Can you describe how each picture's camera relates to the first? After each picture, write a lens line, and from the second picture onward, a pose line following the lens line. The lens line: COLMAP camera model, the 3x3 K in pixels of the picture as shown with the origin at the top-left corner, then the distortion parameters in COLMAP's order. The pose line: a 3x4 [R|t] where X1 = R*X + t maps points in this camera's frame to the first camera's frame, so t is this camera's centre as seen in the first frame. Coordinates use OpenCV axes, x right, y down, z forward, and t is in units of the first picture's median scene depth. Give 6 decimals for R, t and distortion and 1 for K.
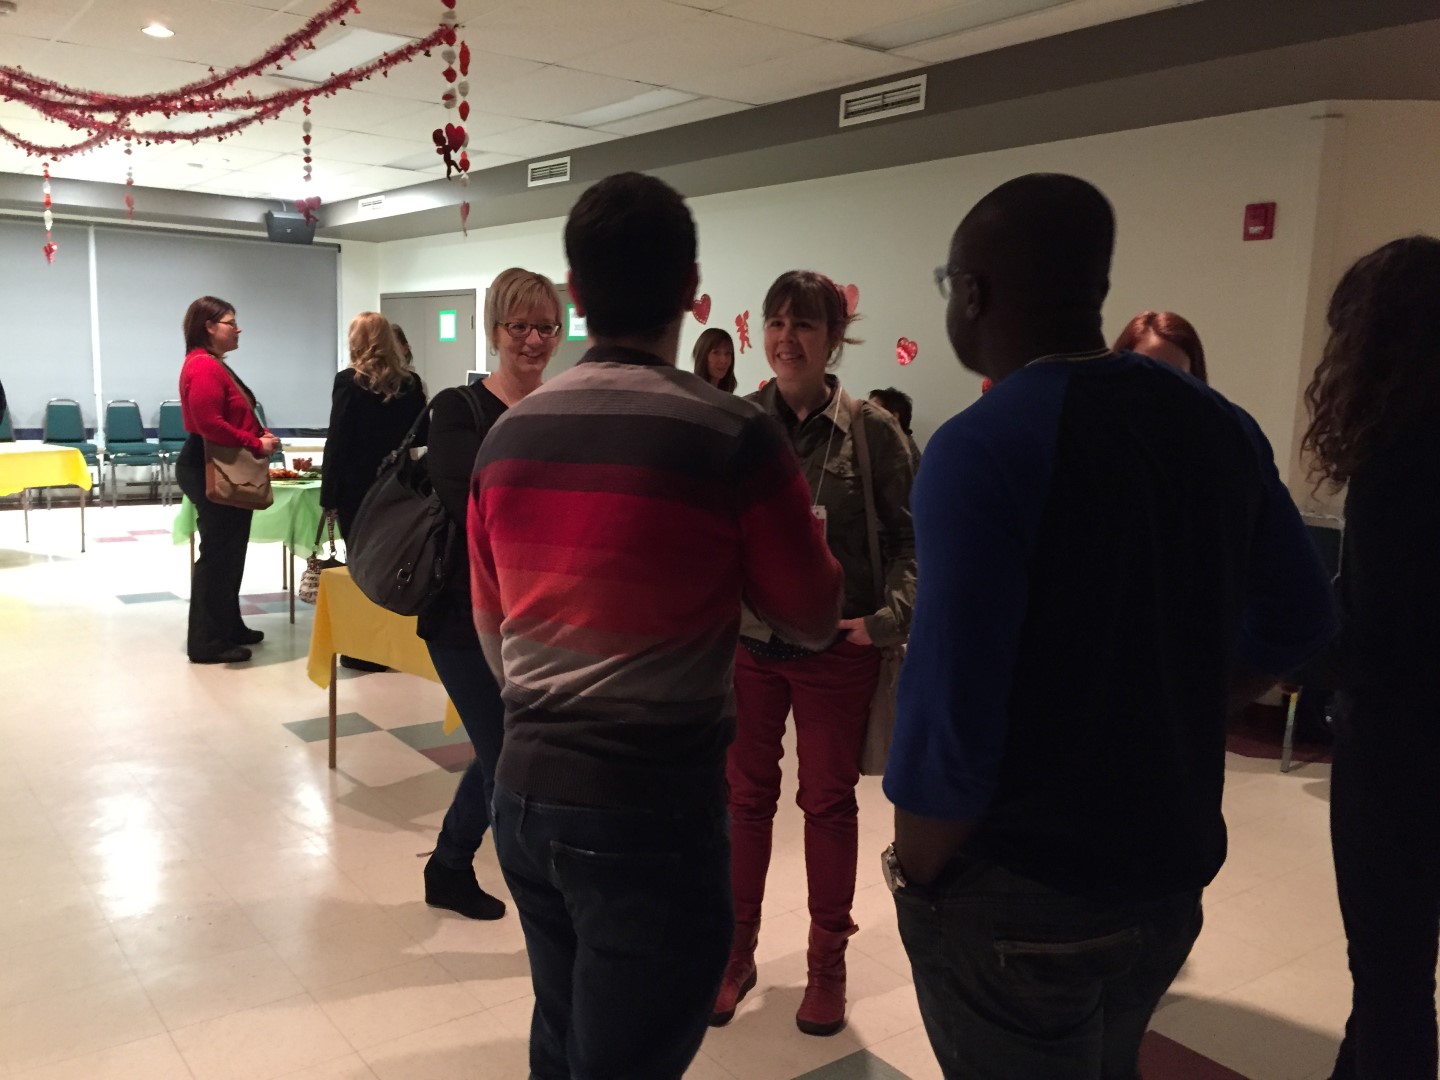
lens RADIAL K [[1213.8, 0, 720.0], [0, 1213.8, 540.0], [0, 0, 1]] dist [0.092944, -0.132953]
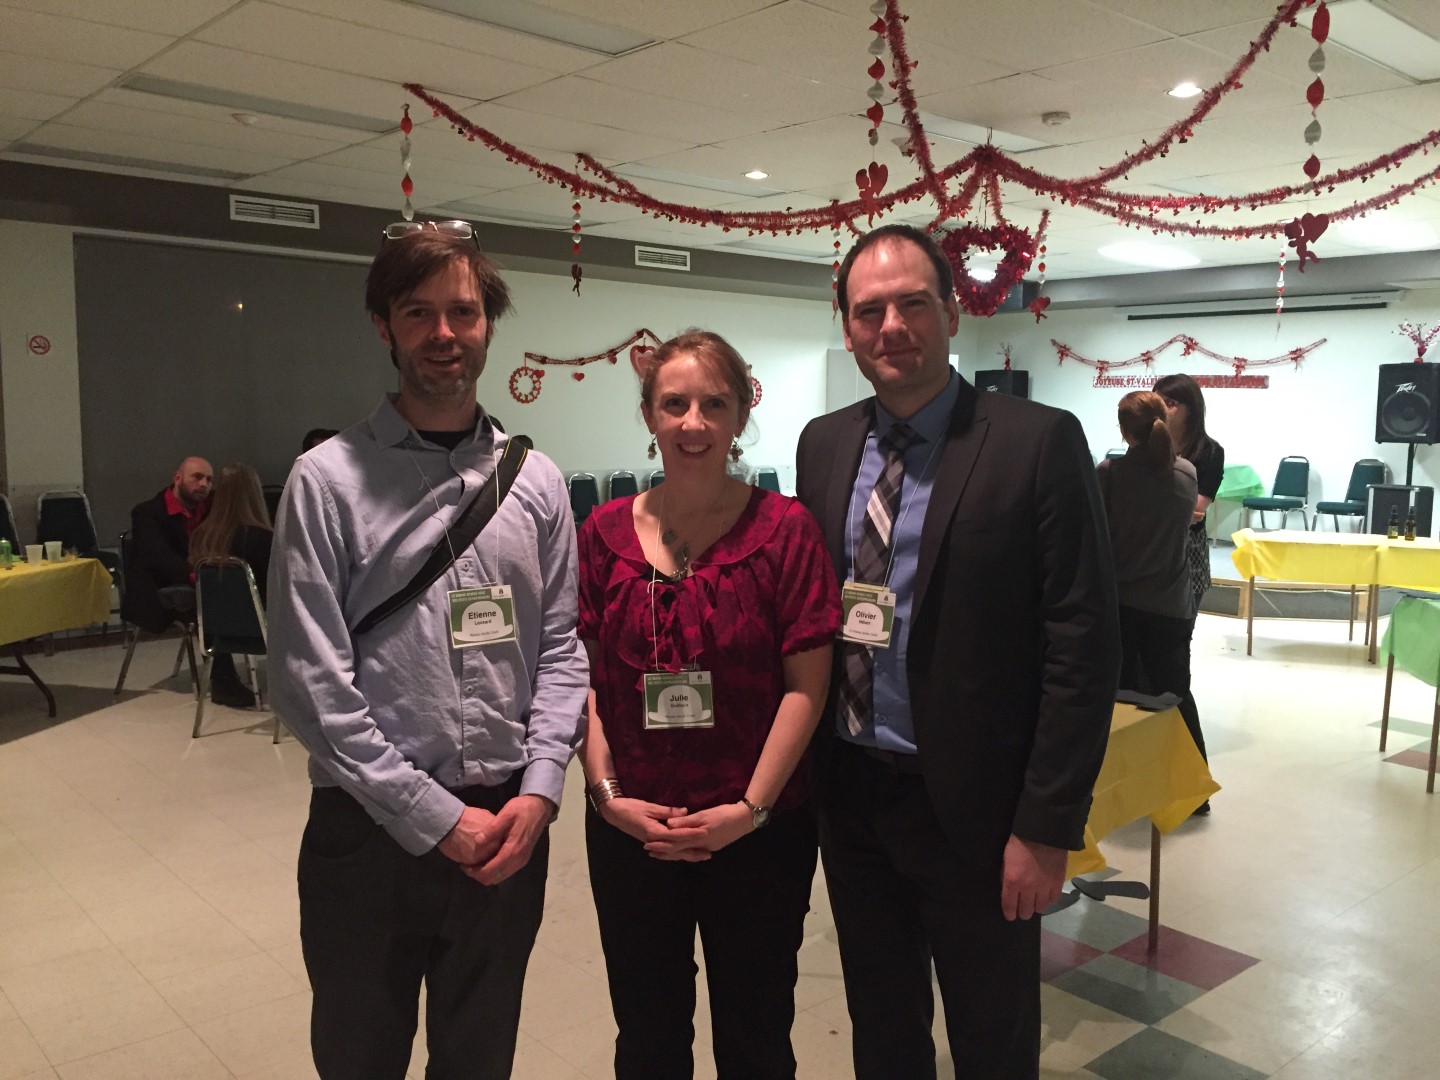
lens RADIAL K [[1213.8, 0, 720.0], [0, 1213.8, 540.0], [0, 0, 1]] dist [0.092944, -0.132953]
pose [[0.074524, 0.078370, -0.994135, 0.398492], [-0.154474, 0.985781, 0.066132, -0.075394], [0.985182, 0.148640, 0.085571, 0.539194]]
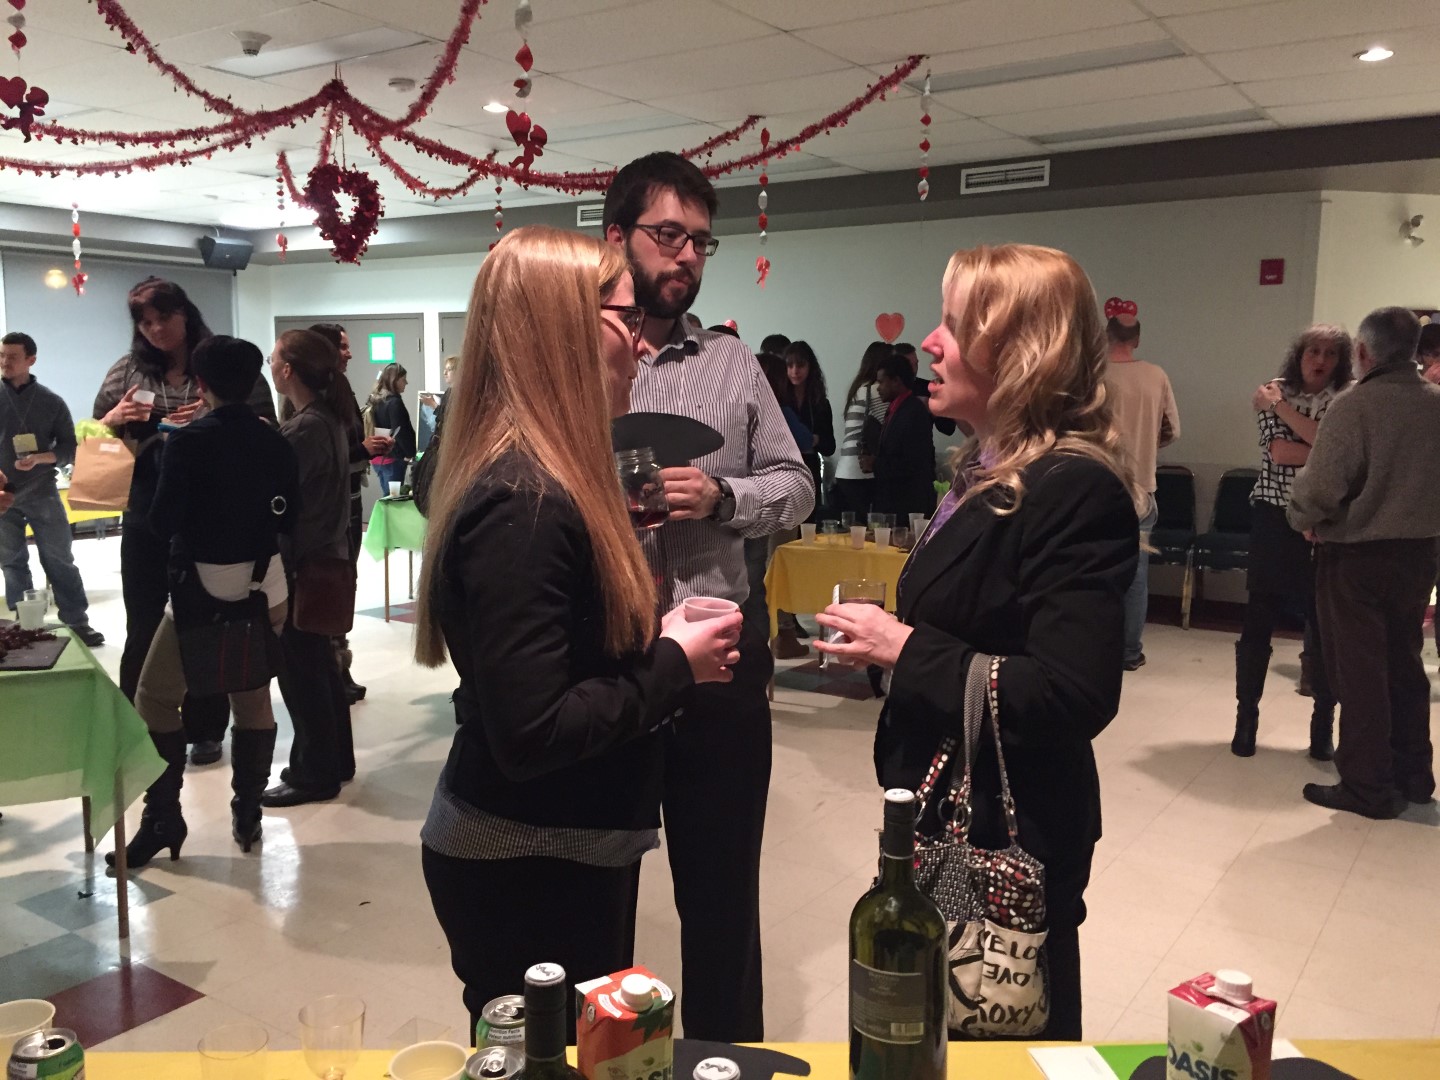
lens RADIAL K [[1213.8, 0, 720.0], [0, 1213.8, 540.0], [0, 0, 1]] dist [0.092944, -0.132953]
pose [[0.947607, -0.066039, 0.312538, -0.553674], [0.068046, 0.997672, 0.004496, 0.002706], [-0.312107, 0.017007, 0.949895, -0.134939]]
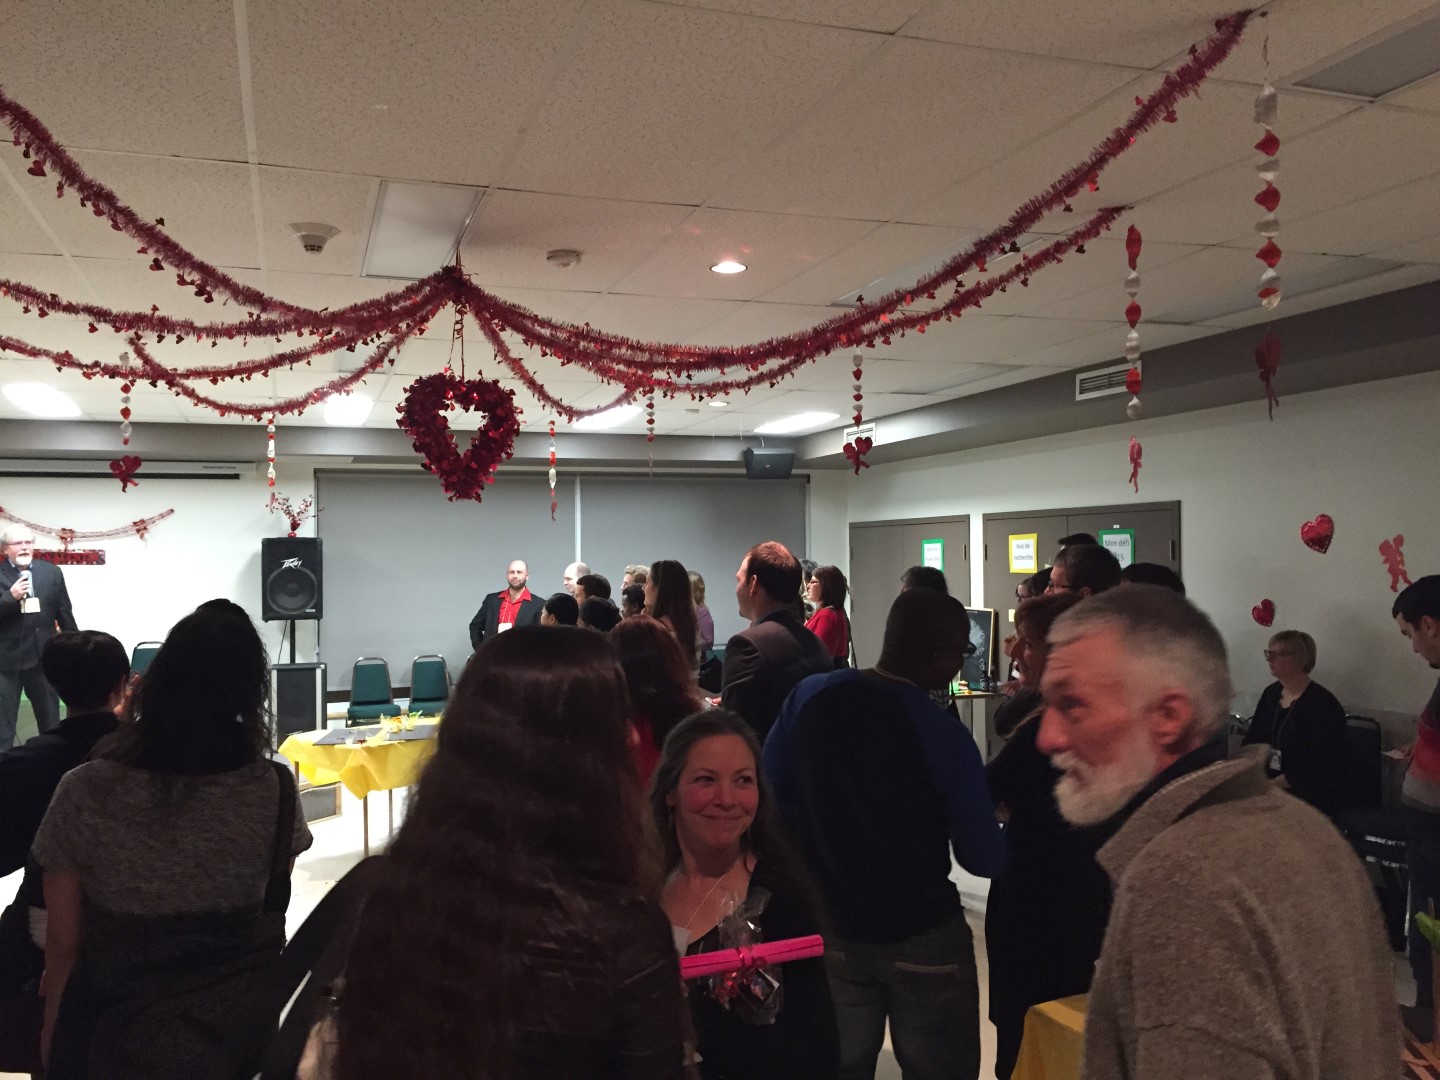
lens RADIAL K [[1213.8, 0, 720.0], [0, 1213.8, 540.0], [0, 0, 1]] dist [0.092944, -0.132953]
pose [[0.950483, -0.048444, -0.306979, -0.187013], [-0.001136, 0.987228, -0.159312, -0.085609], [0.310776, 0.151772, 0.938288, 0.217585]]
